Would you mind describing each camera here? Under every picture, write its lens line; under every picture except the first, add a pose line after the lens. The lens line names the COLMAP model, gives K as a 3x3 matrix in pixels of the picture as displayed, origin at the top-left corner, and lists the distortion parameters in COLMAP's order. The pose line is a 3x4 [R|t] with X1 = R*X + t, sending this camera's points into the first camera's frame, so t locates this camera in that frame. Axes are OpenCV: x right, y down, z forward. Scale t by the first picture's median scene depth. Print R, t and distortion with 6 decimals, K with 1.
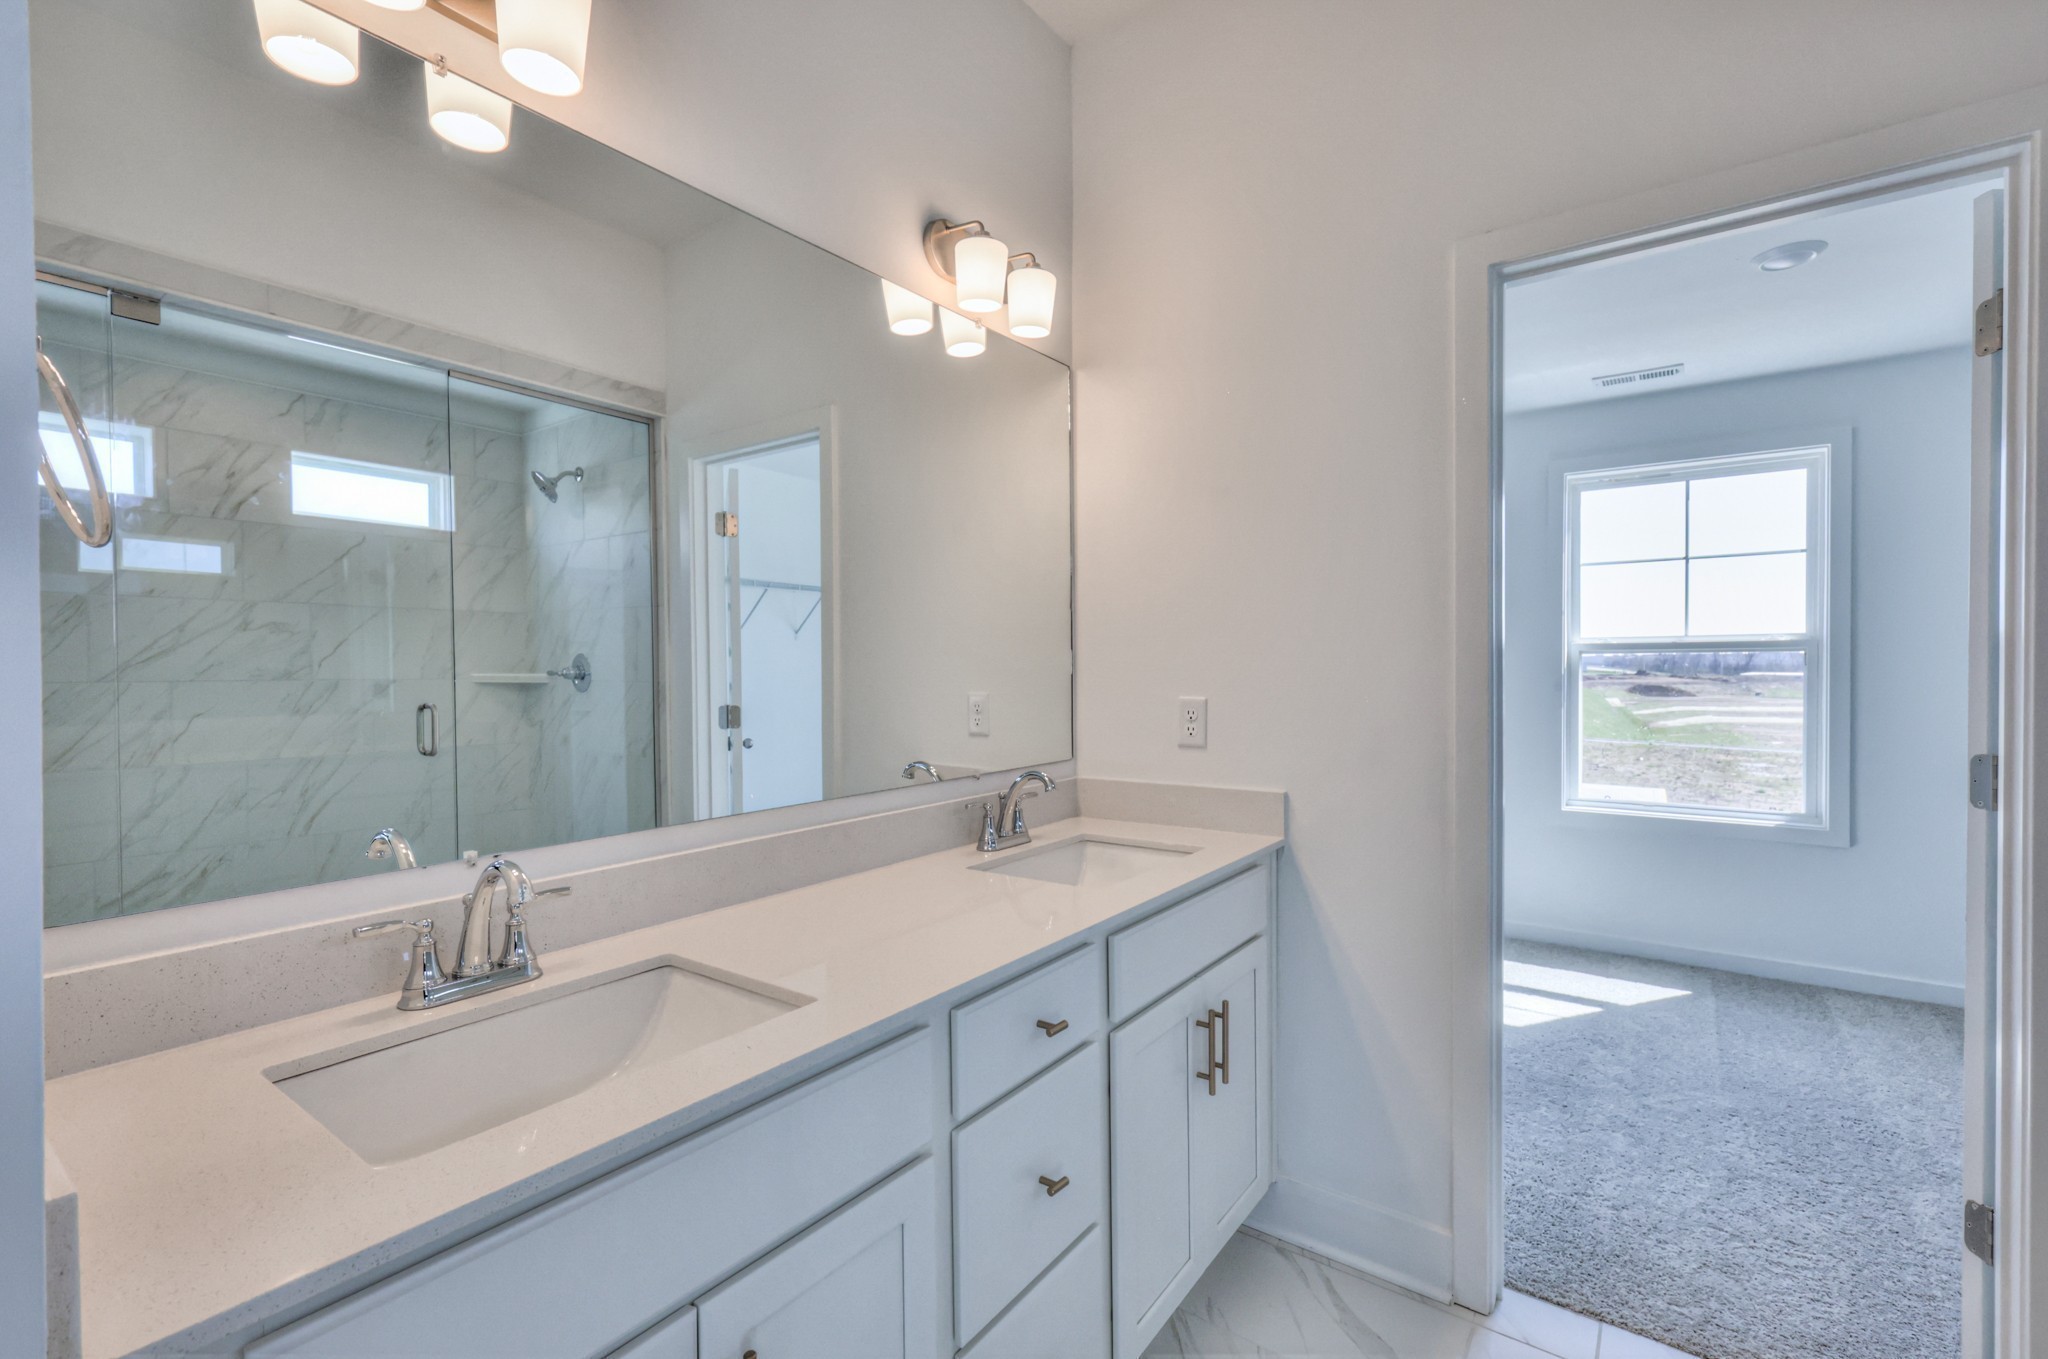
lens RADIAL K [[894.9, 0, 1018.6], [0, 894.9, 678.5], [0, 0, 1]] dist [-0.002213, -0.000139]
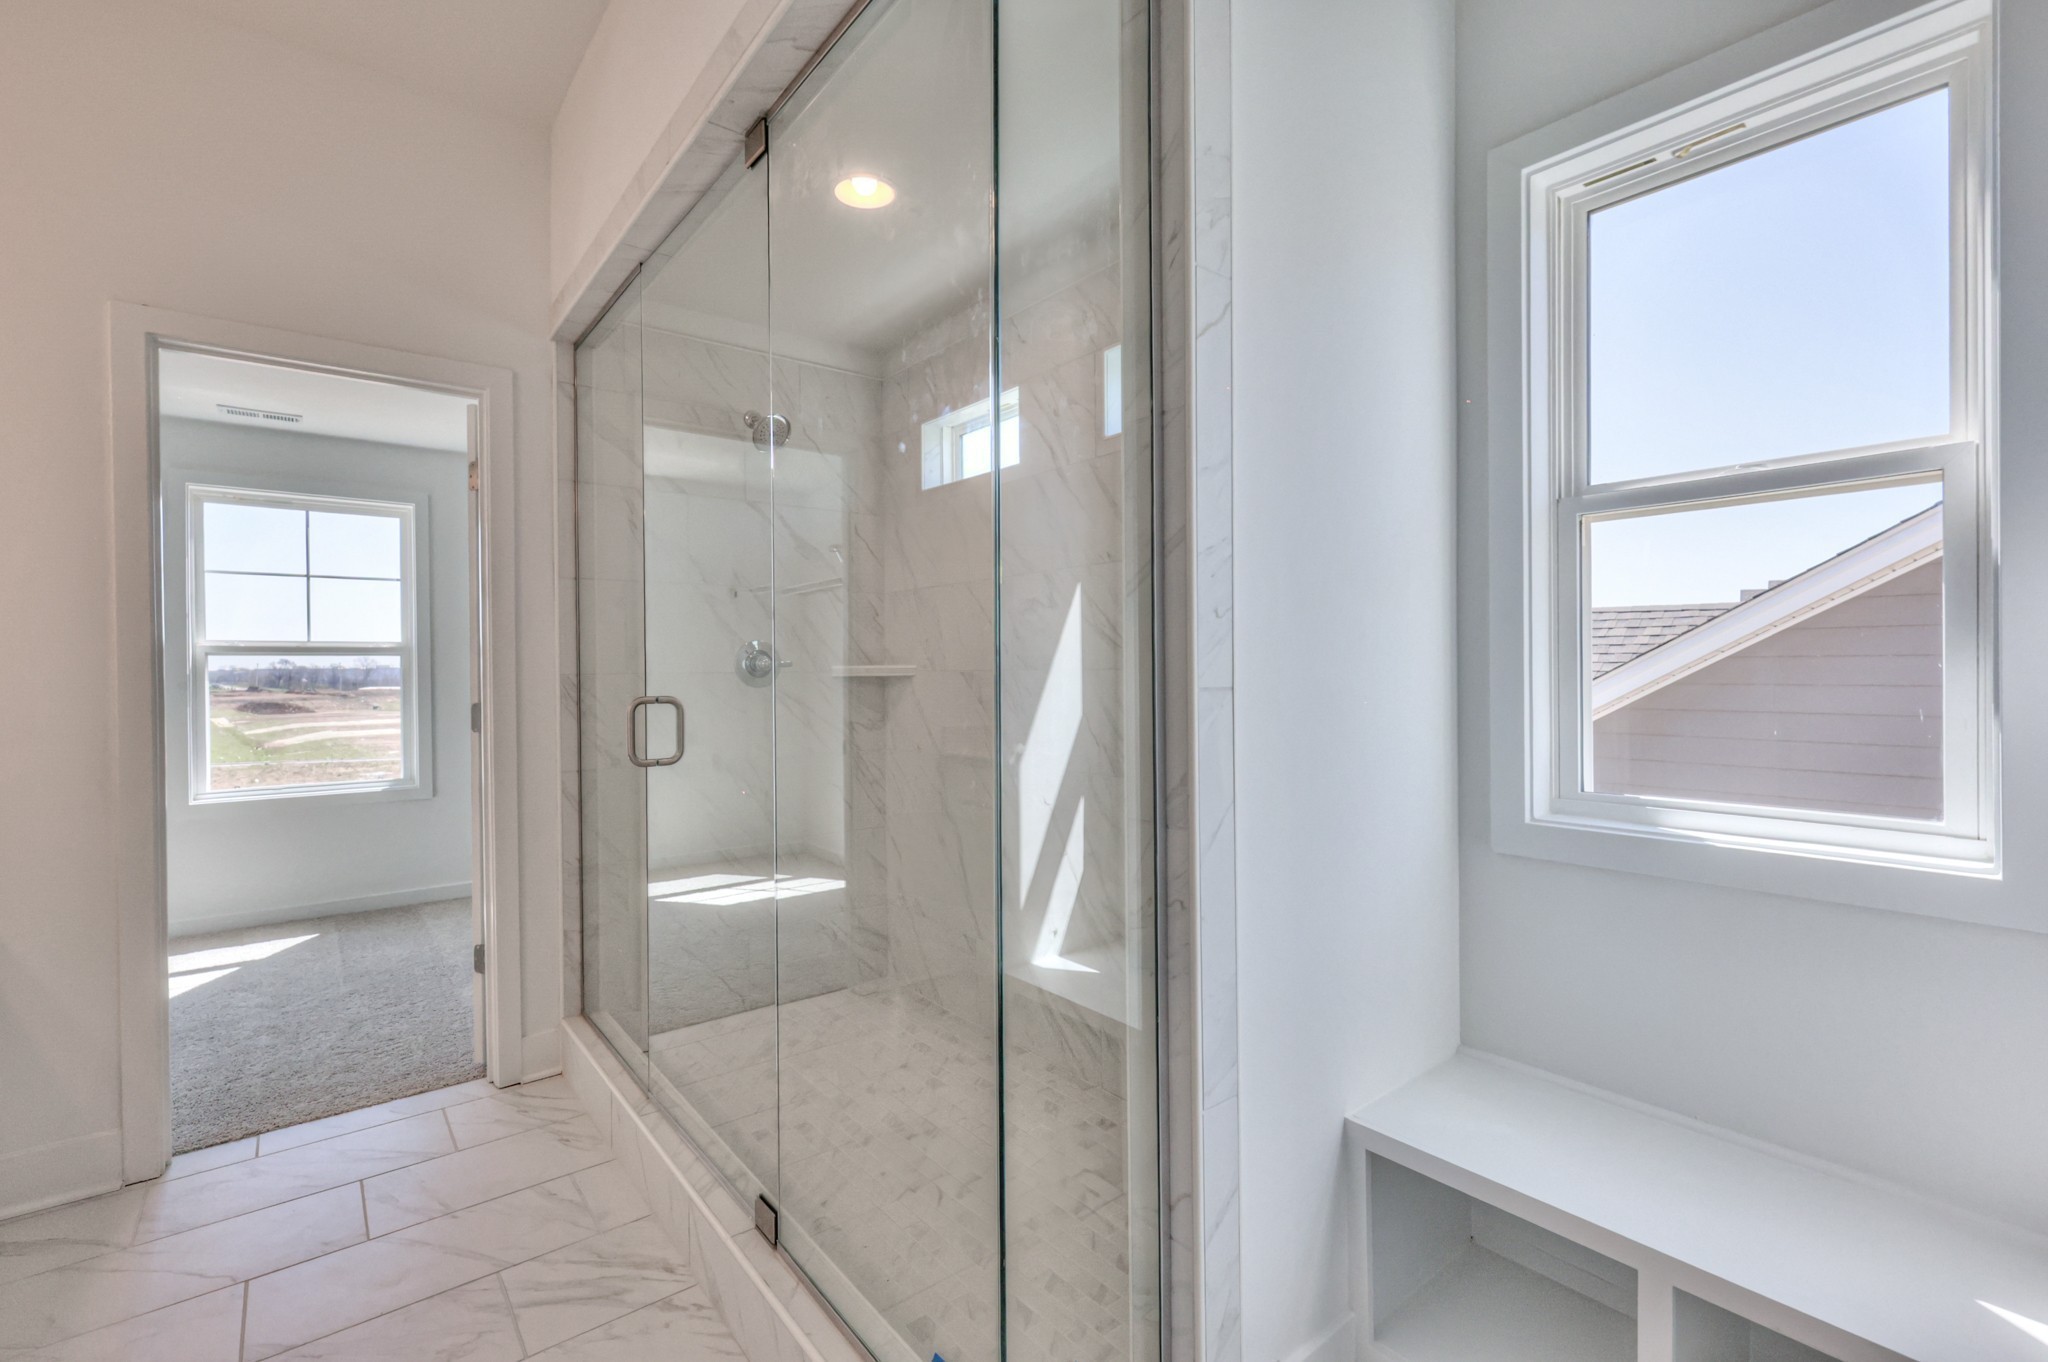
lens RADIAL K [[909.7, 0, 1023.6], [0, 909.7, 677.1], [0, 0, 1]] dist [0.003807, 0.000019]
pose [[0.258126, -0.003313, 0.966106, -0.204772], [0.020879, 0.999780, -0.002150, 0.025262], [-0.965886, 0.020726, 0.258138, -0.263366]]
